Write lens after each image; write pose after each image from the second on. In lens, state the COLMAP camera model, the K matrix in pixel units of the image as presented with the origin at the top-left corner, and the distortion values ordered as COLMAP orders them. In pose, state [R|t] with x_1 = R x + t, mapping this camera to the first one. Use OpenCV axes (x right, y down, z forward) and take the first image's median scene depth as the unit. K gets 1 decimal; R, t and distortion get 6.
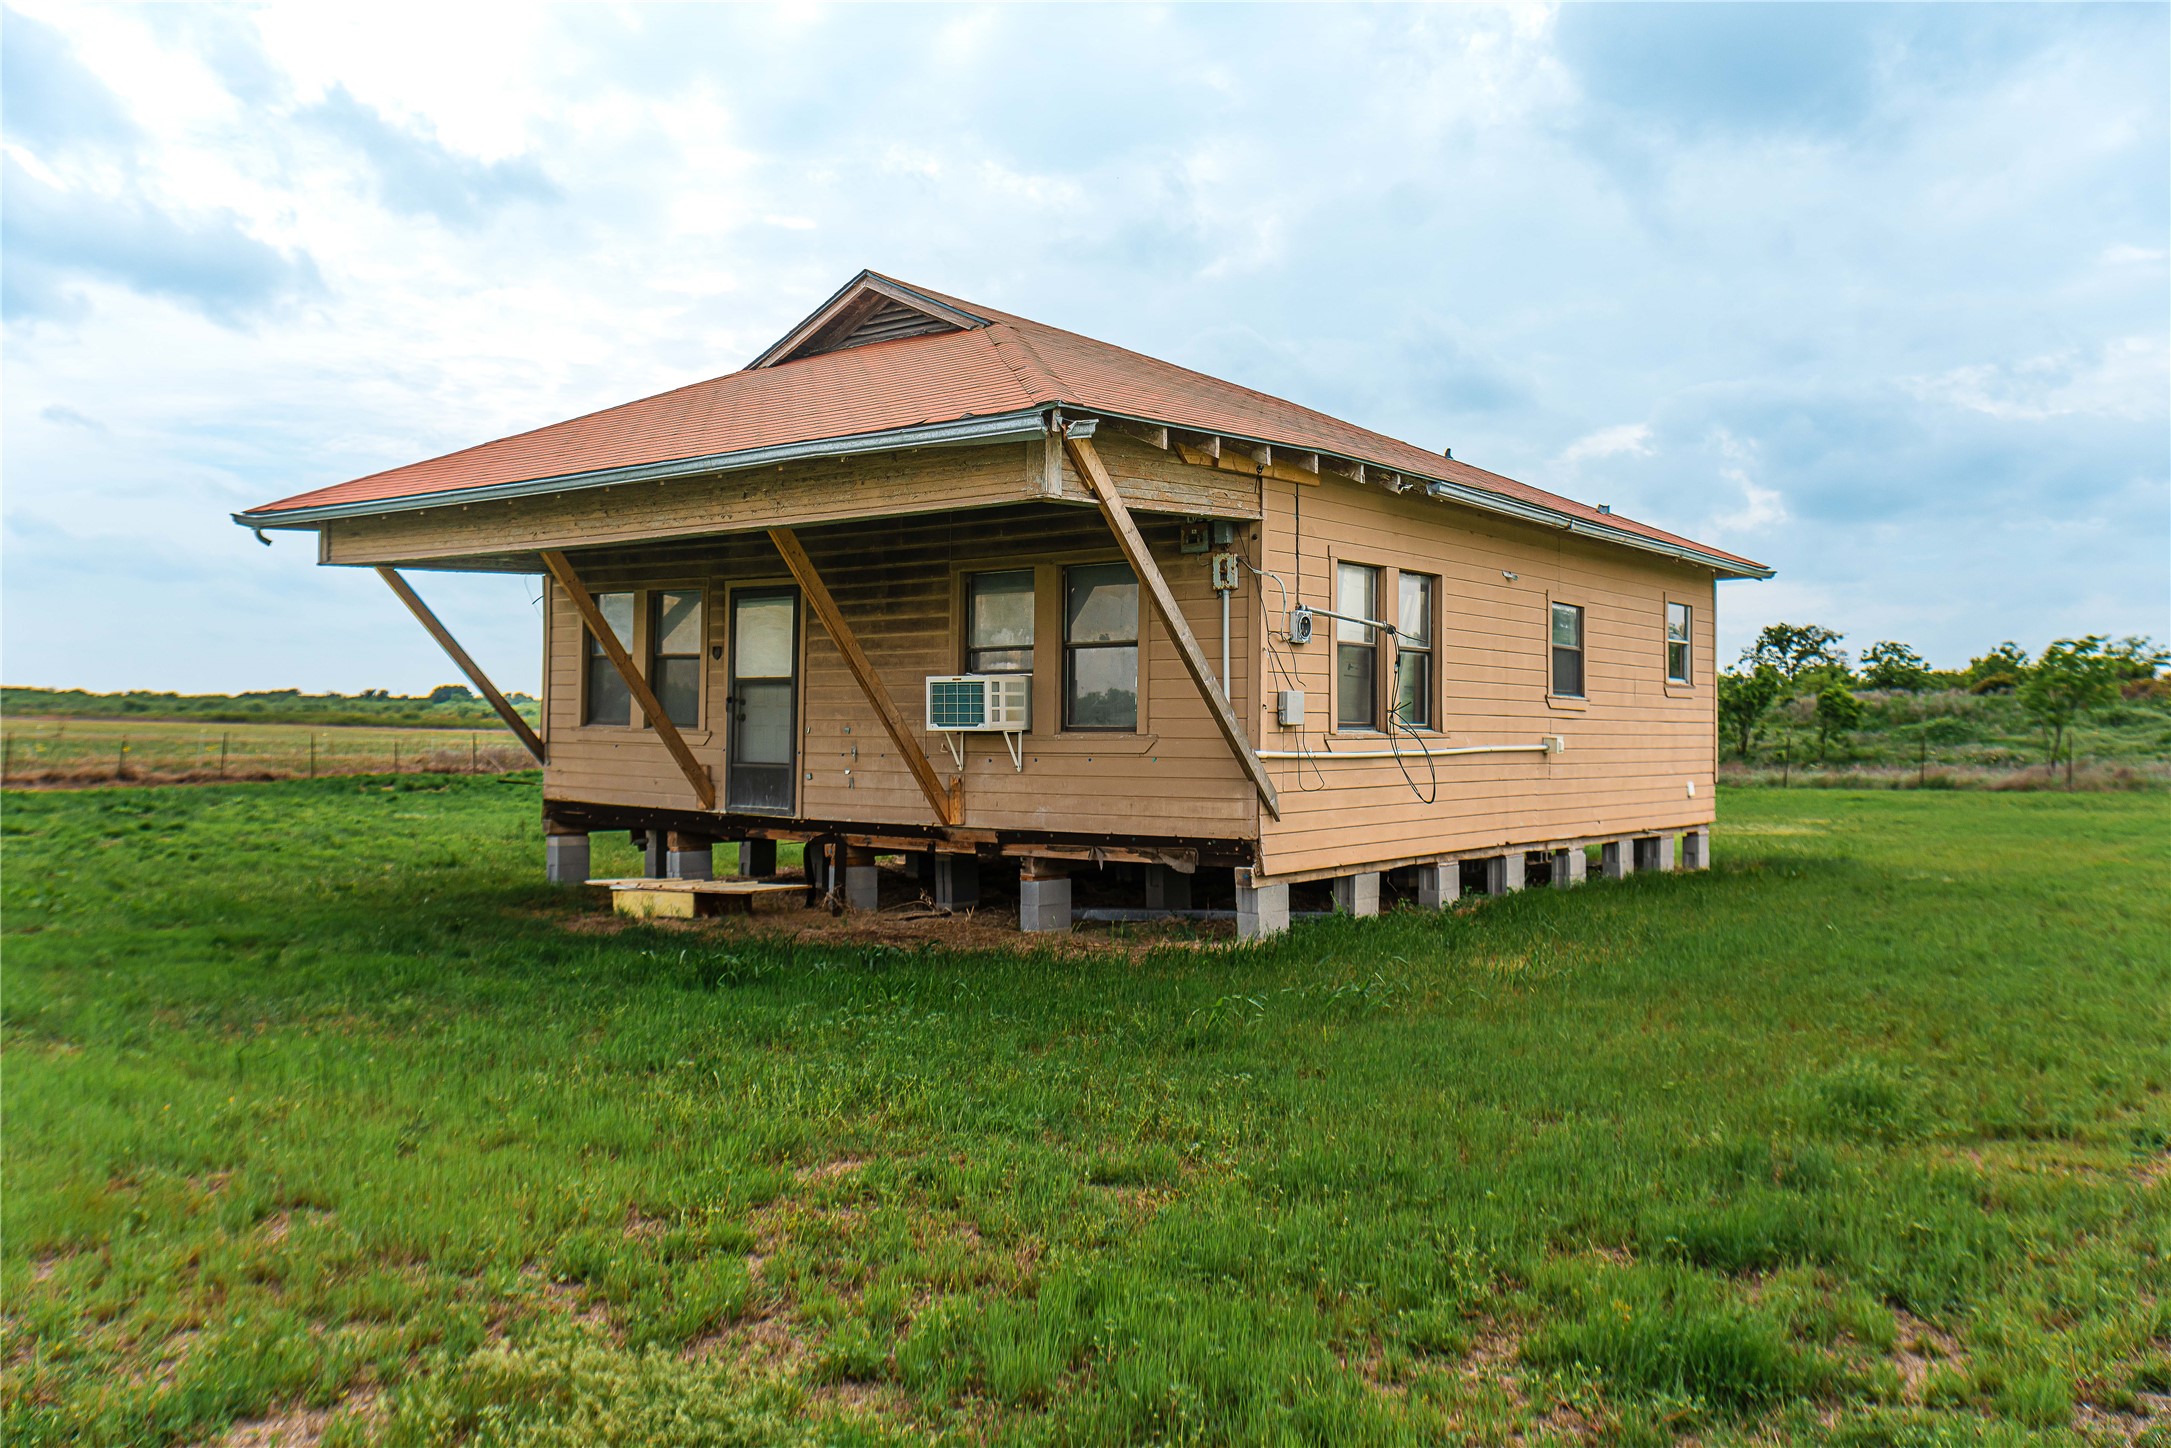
lens RADIAL K [[1823.8, 0, 1079.6], [0, 1823.8, 724.5], [0, 0, 1]] dist [0.027593, -0.006192]
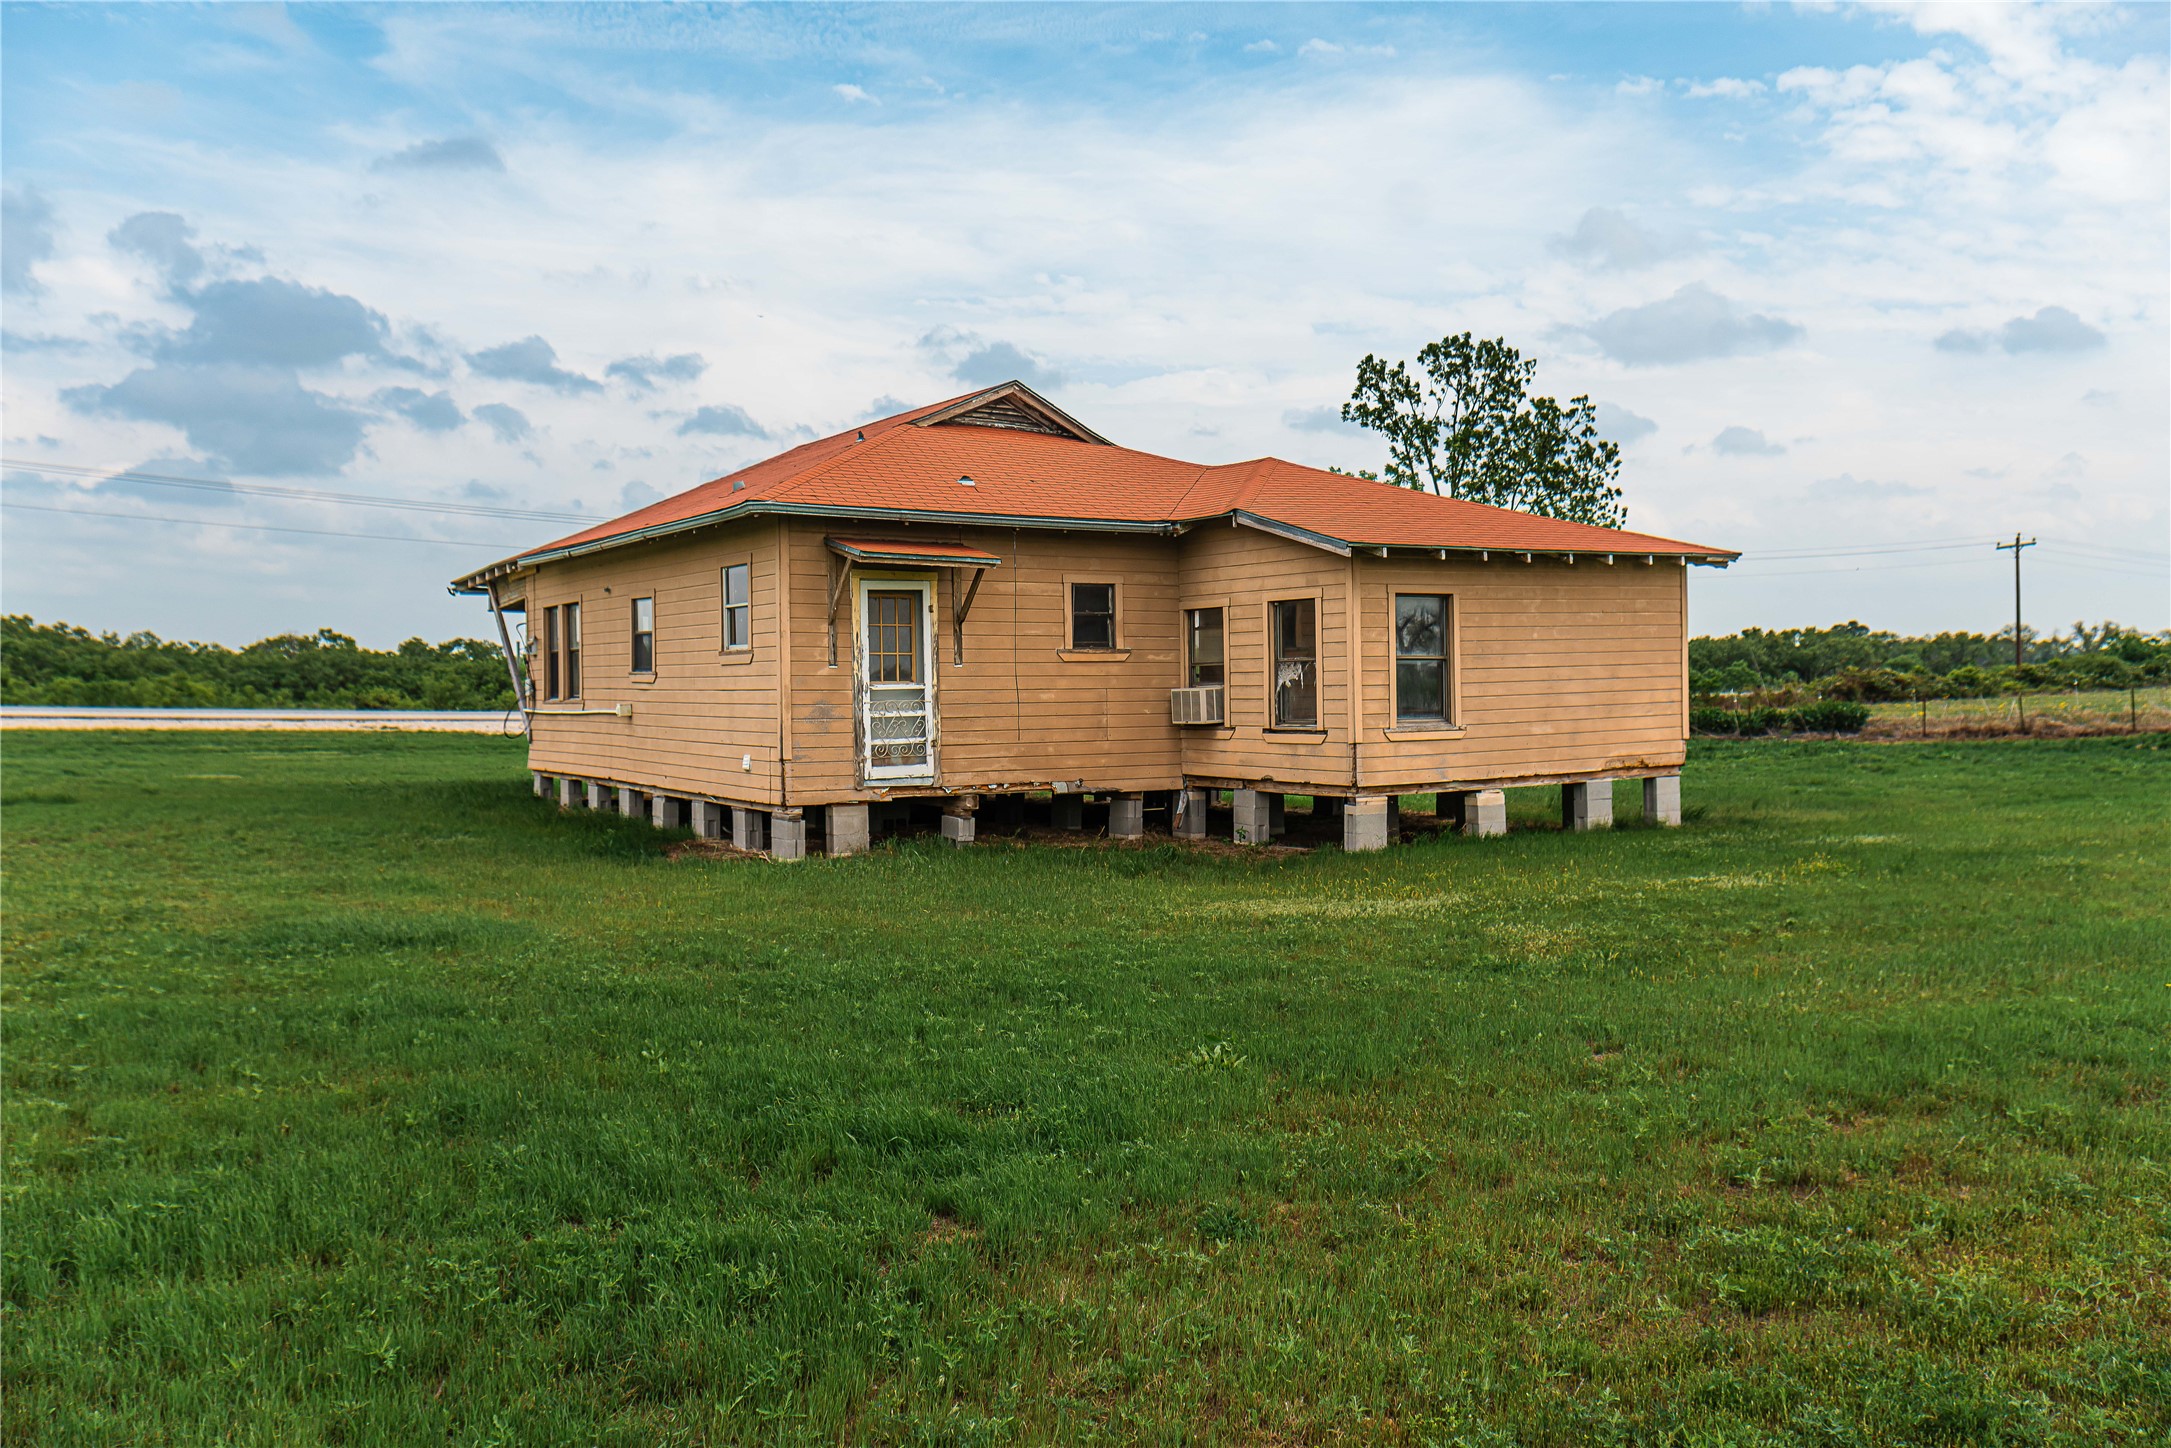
lens RADIAL K [[1823.8, 0, 1084.0], [0, 1823.8, 723.1], [0, 0, 1]] dist [0.027593, -0.006192]
pose [[-0.371235, 0.018966, -0.928345, 1.218688], [0.012350, 0.999804, 0.015487, 0.003631], [0.928457, -0.005716, -0.371396, 1.613400]]
